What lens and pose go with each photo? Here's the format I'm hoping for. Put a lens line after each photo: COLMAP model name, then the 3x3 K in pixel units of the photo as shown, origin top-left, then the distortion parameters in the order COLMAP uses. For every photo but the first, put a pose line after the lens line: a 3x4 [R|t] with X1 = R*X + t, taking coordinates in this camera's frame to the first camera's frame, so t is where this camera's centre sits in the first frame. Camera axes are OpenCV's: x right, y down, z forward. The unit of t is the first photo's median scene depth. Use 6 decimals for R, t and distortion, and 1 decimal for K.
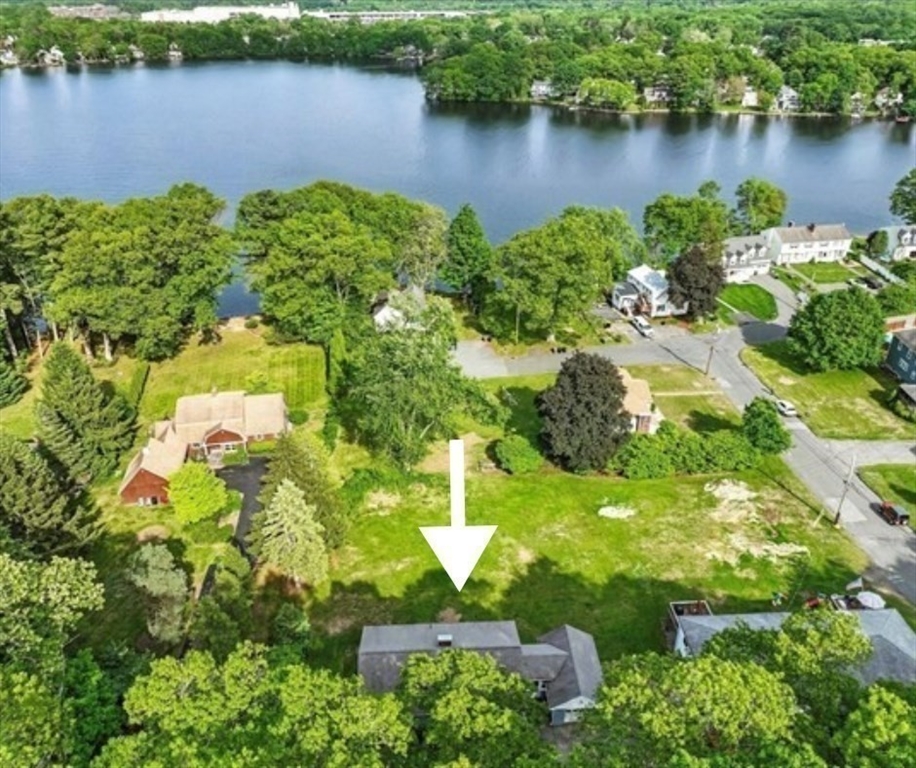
lens RADIAL K [[728.2, 0, 458.0], [0, 728.2, 384.0], [0, 0, 1]] dist [0.002154, 0.017245]
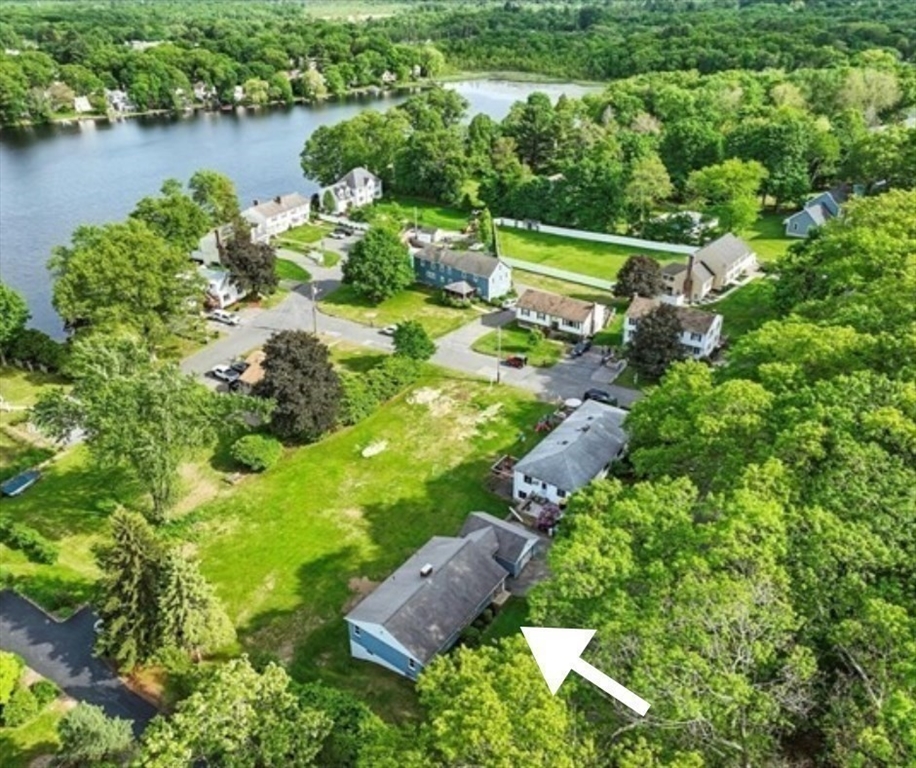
lens RADIAL K [[728.2, 0, 458.0], [0, 728.2, 384.0], [0, 0, 1]] dist [0.002154, 0.017245]
pose [[0.610238, -0.376875, 0.696832, -0.249823], [0.379997, 0.911052, 0.159958, -0.027130], [-0.695134, 0.167182, 0.699170, 0.050261]]
